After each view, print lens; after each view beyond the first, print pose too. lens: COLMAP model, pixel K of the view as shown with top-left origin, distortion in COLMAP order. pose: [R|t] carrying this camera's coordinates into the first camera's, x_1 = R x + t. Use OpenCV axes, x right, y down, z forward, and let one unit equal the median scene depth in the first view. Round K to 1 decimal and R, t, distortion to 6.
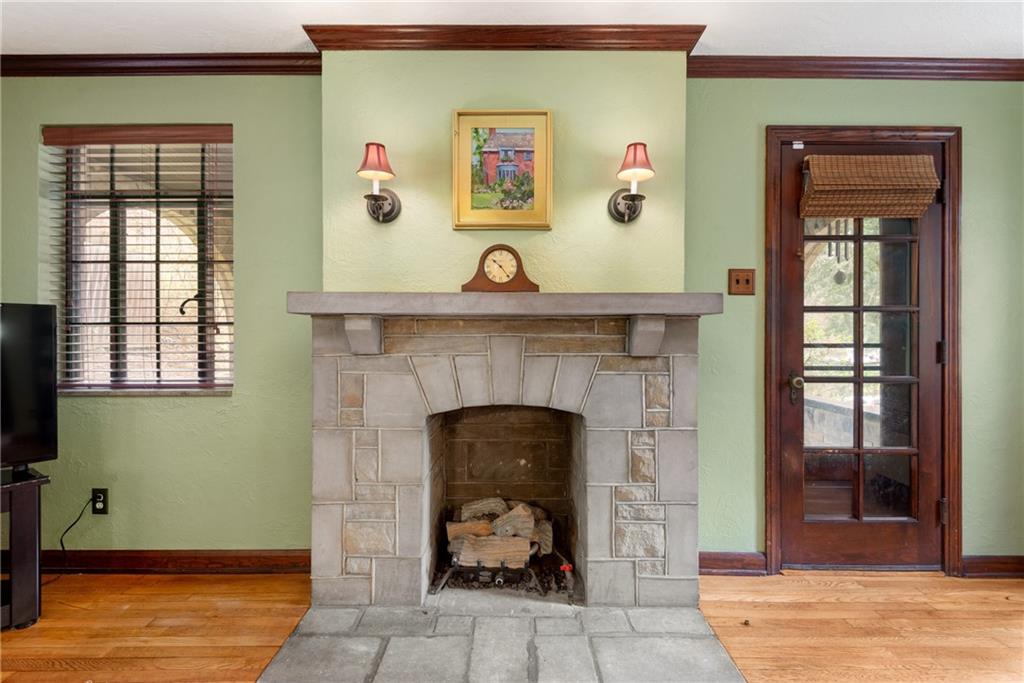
lens RADIAL K [[463.7, 0, 511.3], [0, 463.7, 336.6], [0, 0, 1]] dist [0.016761, -0.004040]
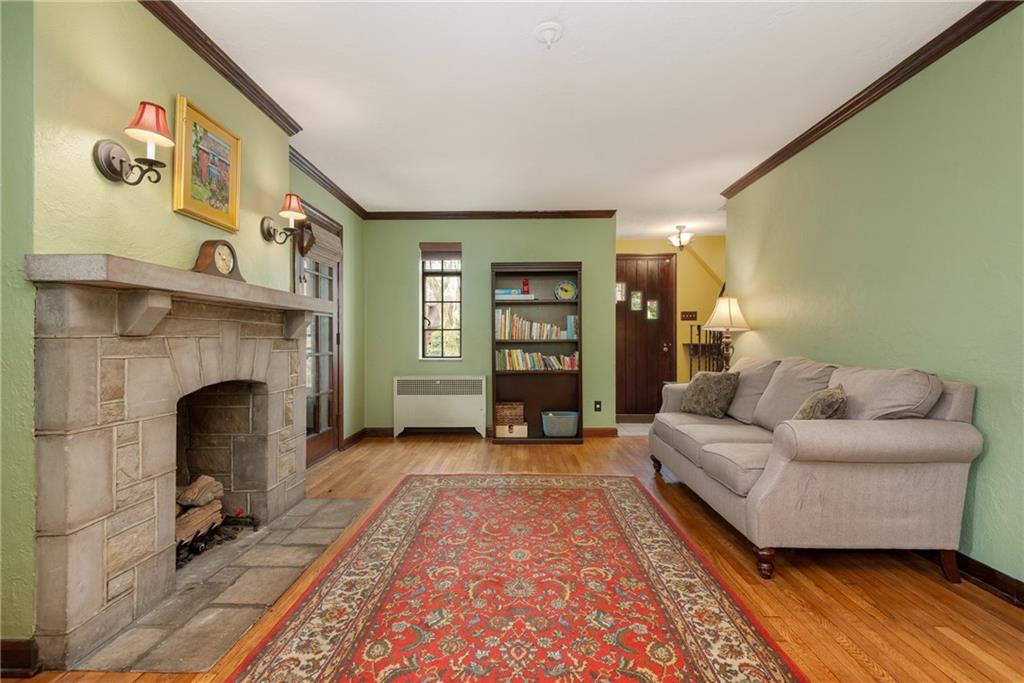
lens RADIAL K [[463.7, 0, 514.6], [0, 463.7, 345.5], [0, 0, 1]] dist [0.016761, -0.004040]
pose [[0.012612, -0.011091, 0.999859, -1.132229], [-0.000423, 0.999938, 0.011097, 0.044720], [-0.999920, -0.000563, 0.012606, 0.263754]]
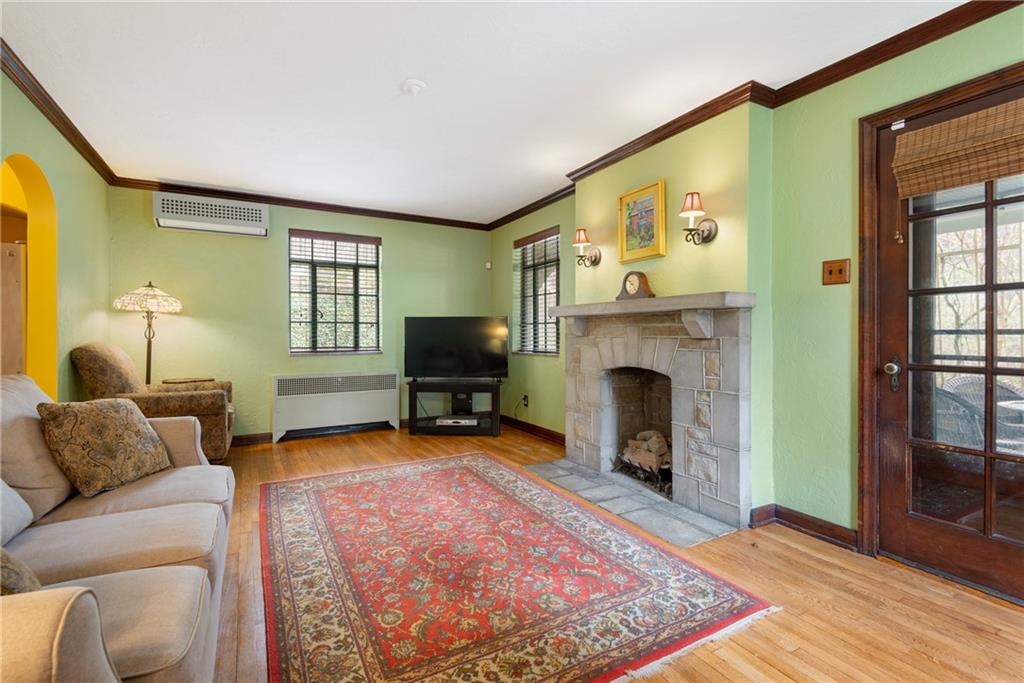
lens RADIAL K [[463.7, 0, 509.6], [0, 463.7, 339.4], [0, 0, 1]] dist [0.016761, -0.004040]
pose [[0.487710, 0.010097, -0.872947, 1.194626], [-0.000600, 0.999937, 0.011230, 0.028187], [0.873006, -0.004953, 0.487685, -0.201163]]
